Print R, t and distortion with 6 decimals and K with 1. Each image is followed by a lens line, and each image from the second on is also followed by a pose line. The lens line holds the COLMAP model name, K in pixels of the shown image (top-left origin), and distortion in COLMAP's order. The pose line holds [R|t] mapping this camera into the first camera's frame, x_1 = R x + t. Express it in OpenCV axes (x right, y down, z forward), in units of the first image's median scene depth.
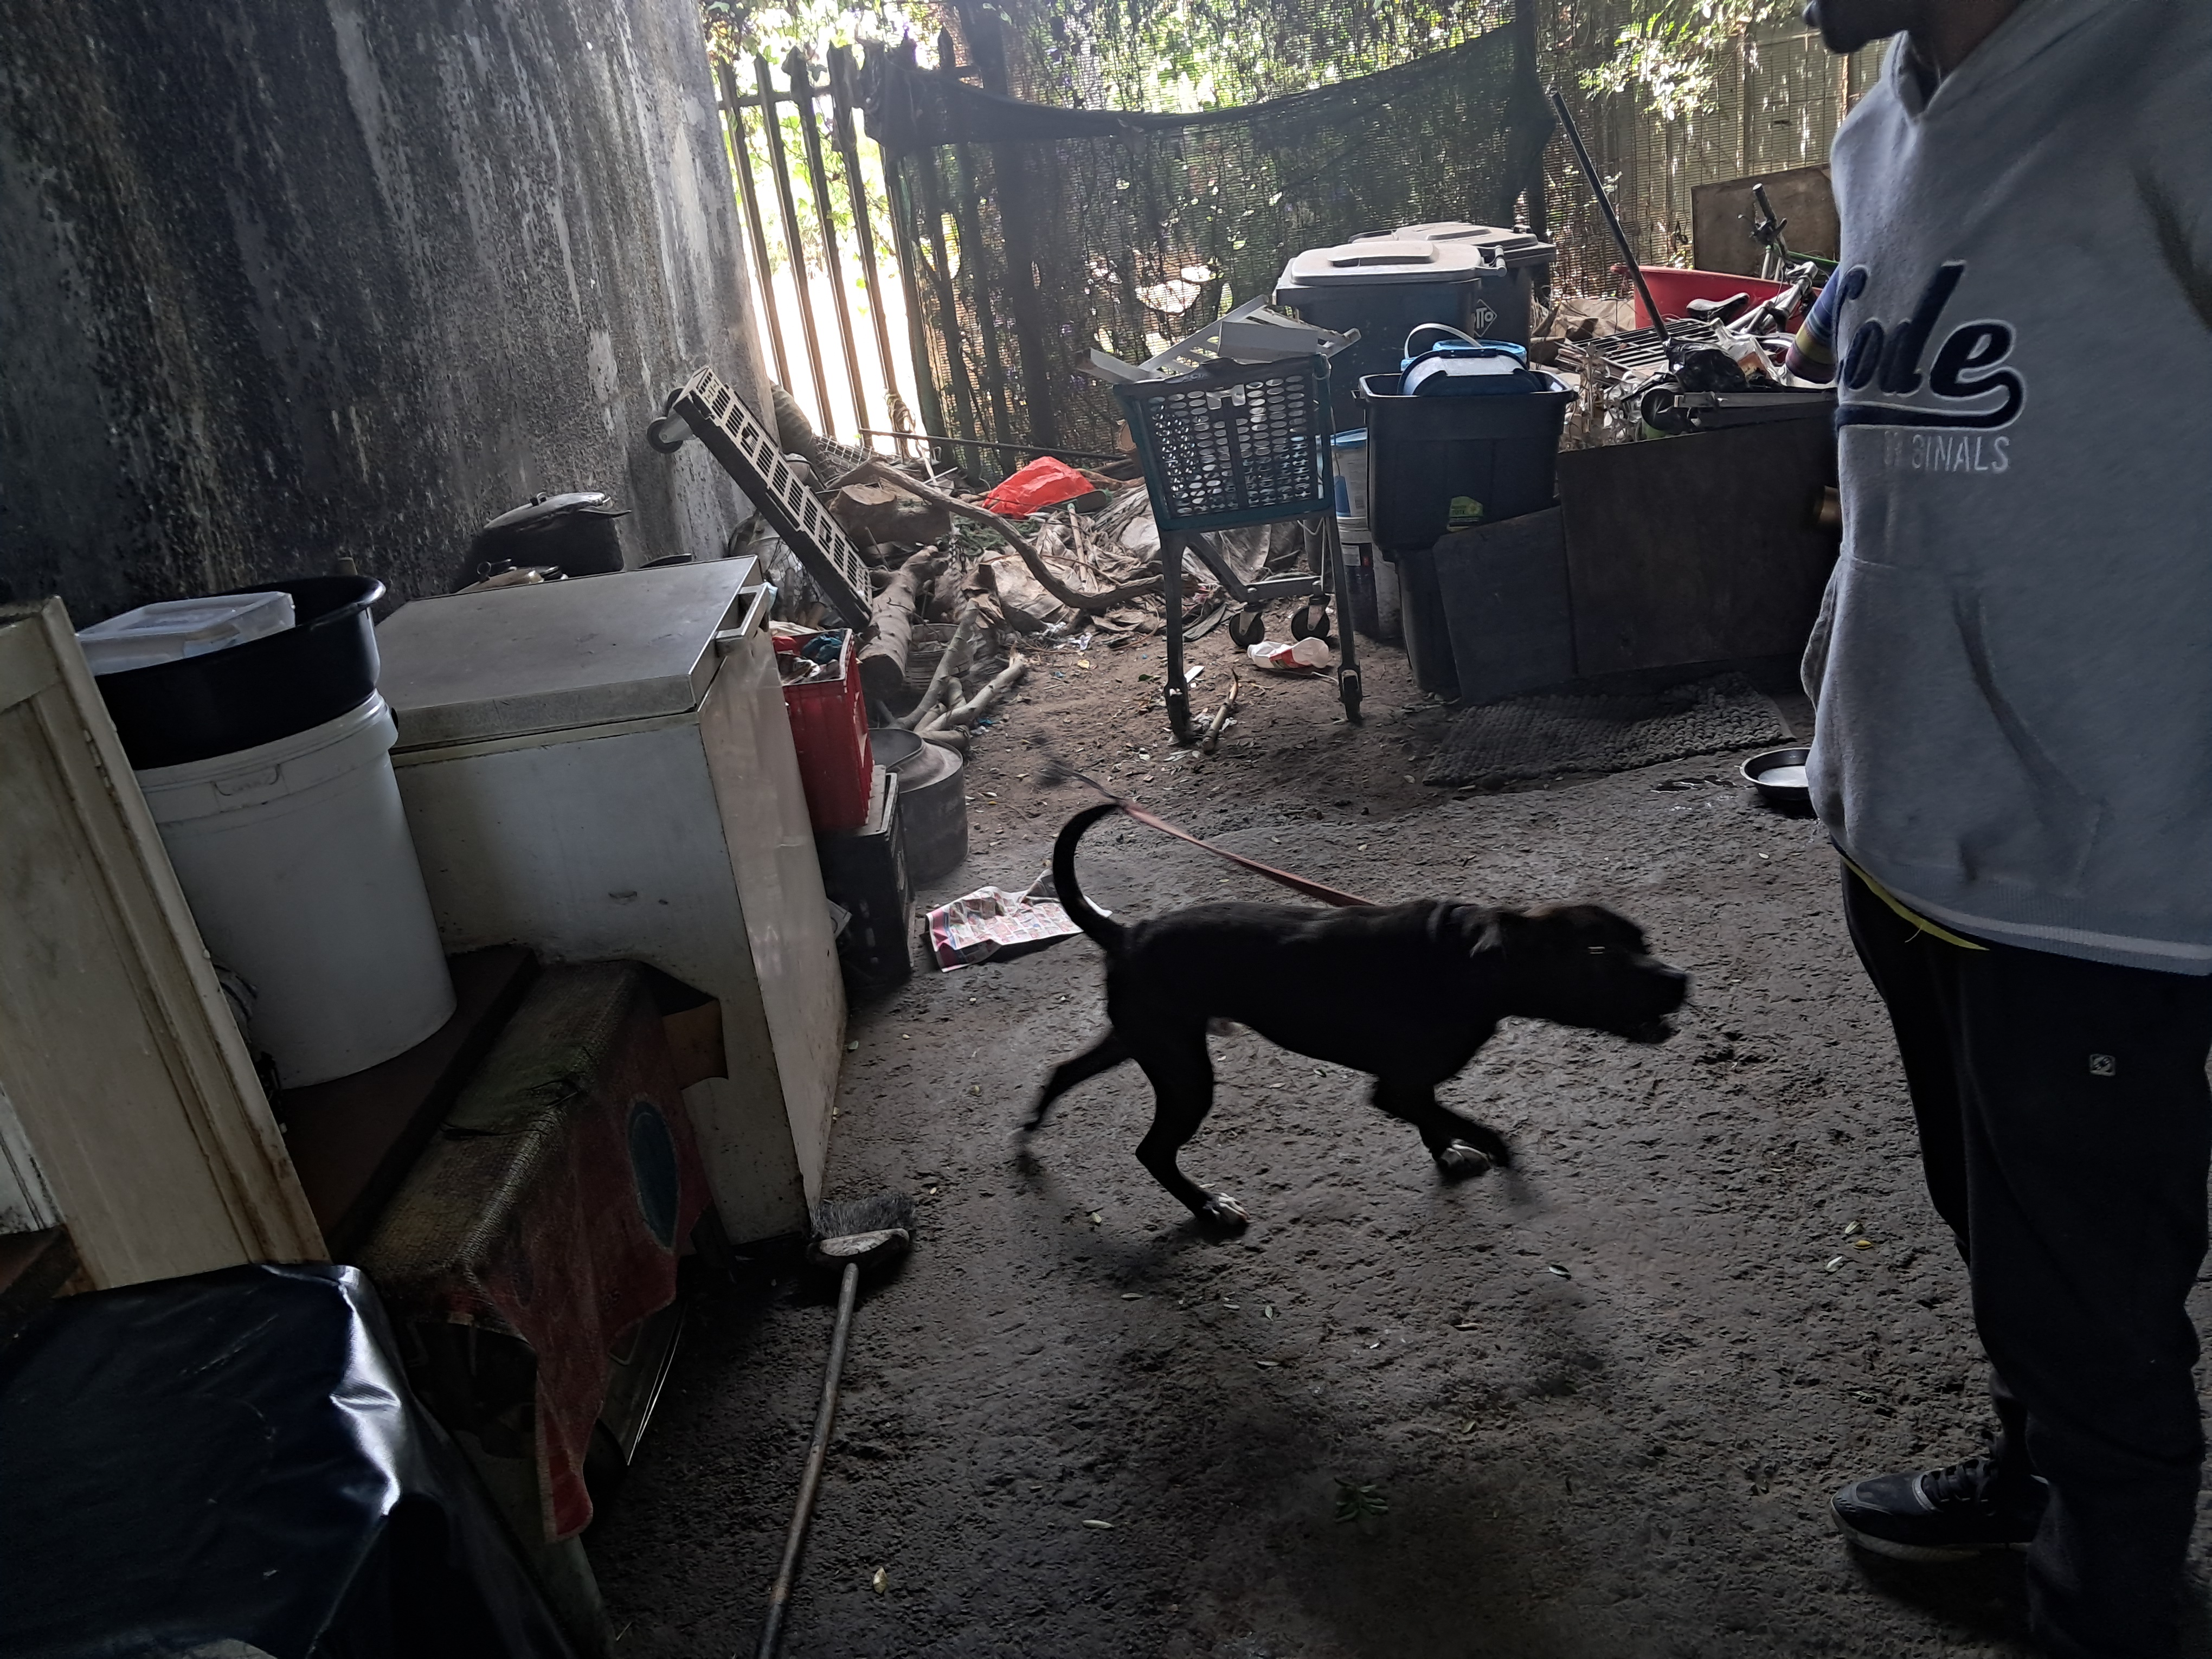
lens RADIAL K [[1745.3, 0, 1119.8], [0, 1745.3, 815.3], [0, 0, 1]] dist [0.011085, -0.014397]
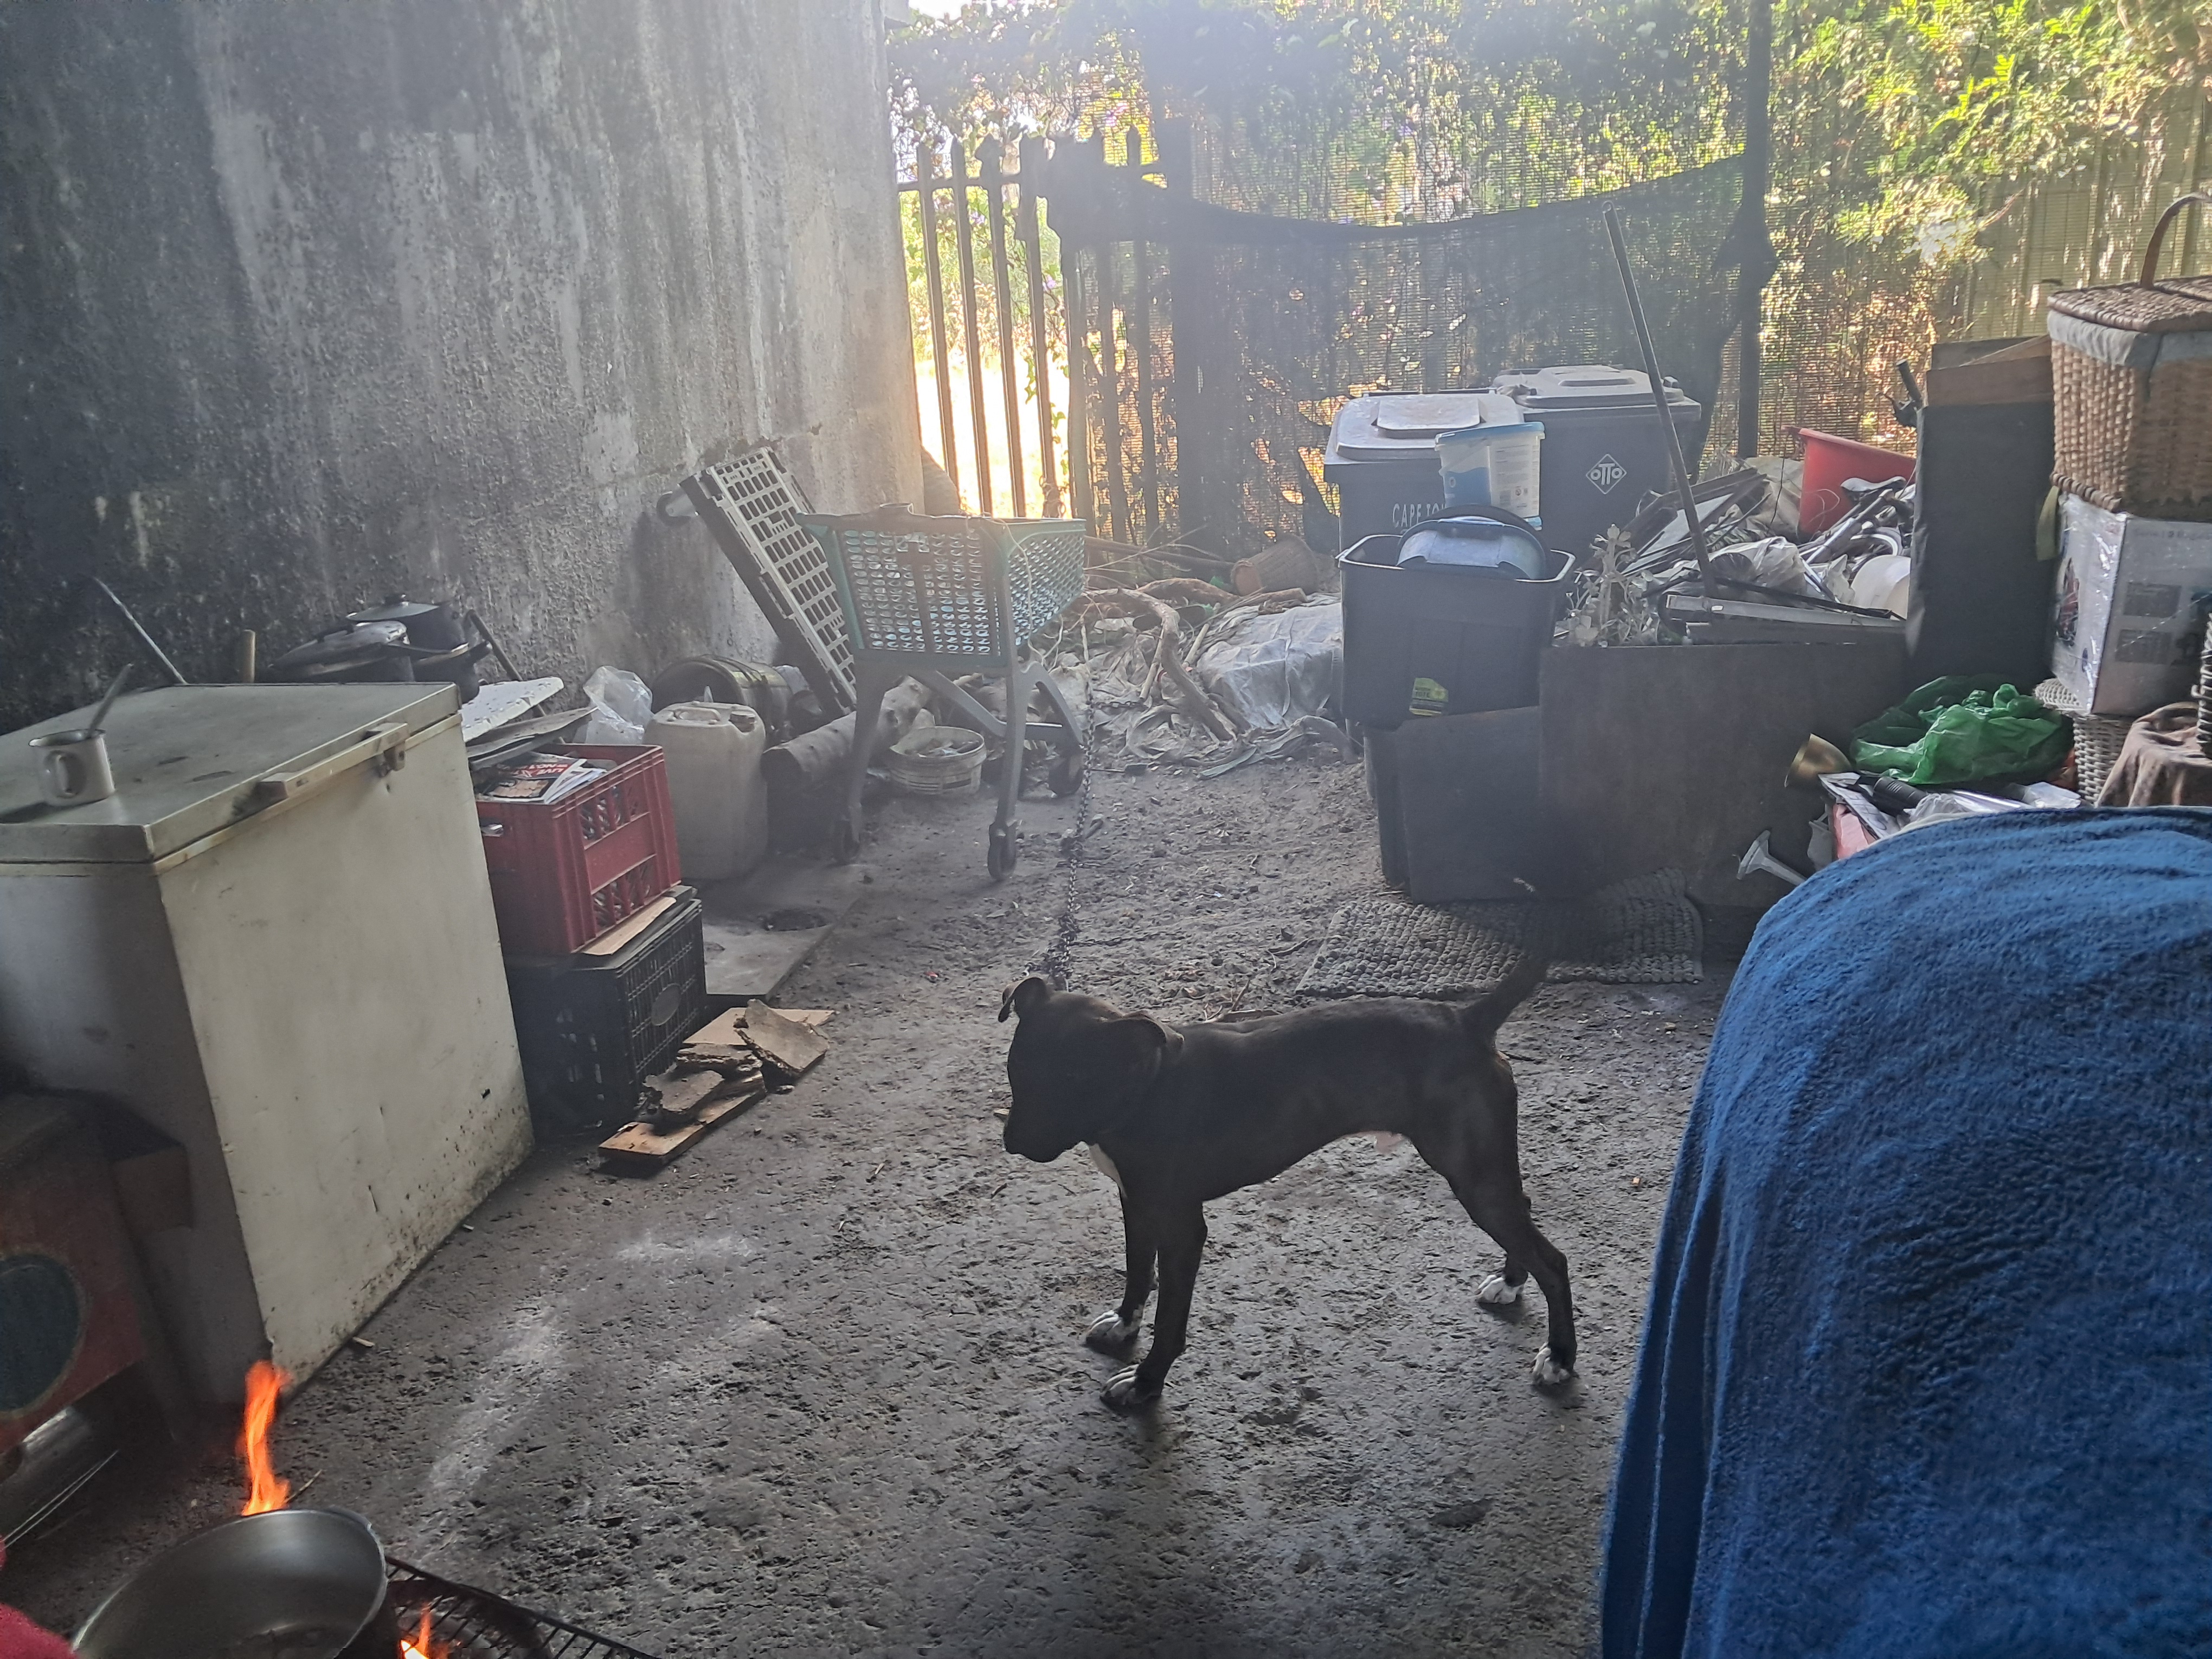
lens RADIAL K [[1745.3, 0, 1105.7], [0, 1745.3, 805.8], [0, 0, 1]] dist [0.011085, -0.014397]
pose [[0.964404, 0.143549, -0.222077, 0.252375], [-0.150881, 0.988417, -0.016317, -0.081533], [0.217163, 0.049243, 0.974893, 0.082599]]
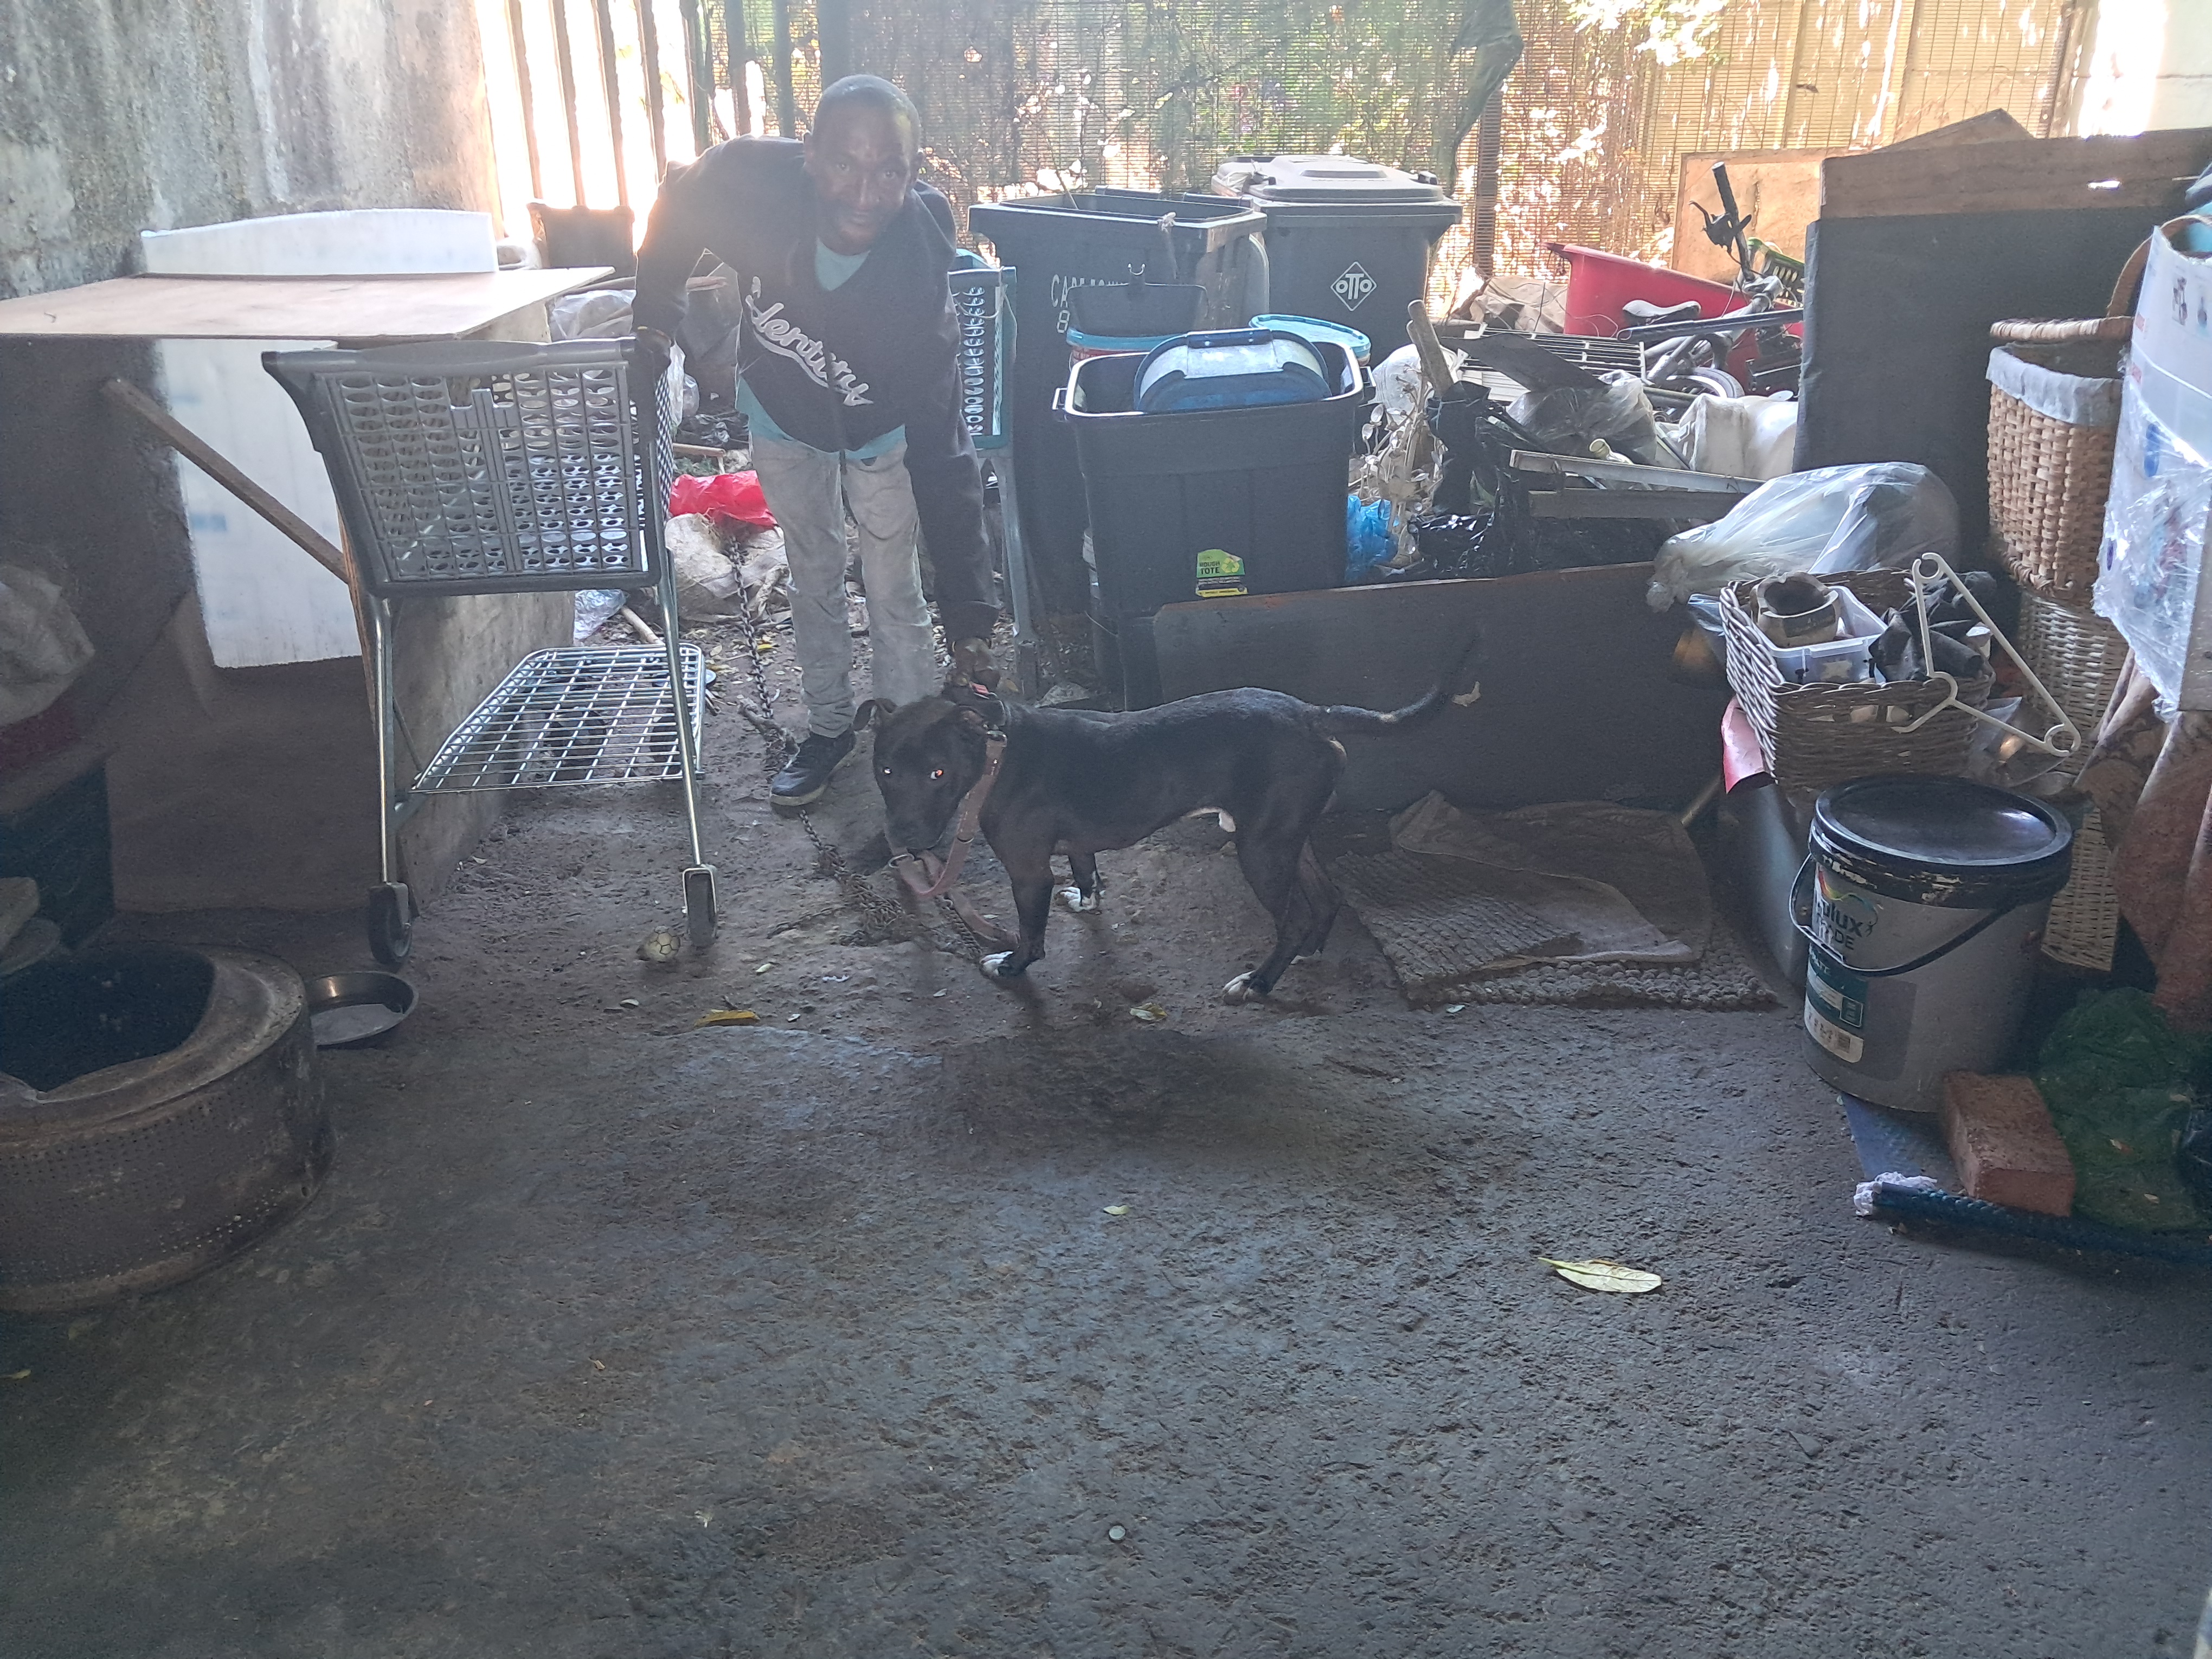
lens RADIAL K [[1745.3, 0, 1106.1], [0, 1745.3, 810.9], [0, 0, 1]] dist [0.011085, -0.014397]
pose [[0.990795, 0.135355, -0.002023, 0.179944], [-0.135051, 0.989373, 0.053882, -0.114887], [0.009294, -0.053113, 0.998545, 0.302274]]
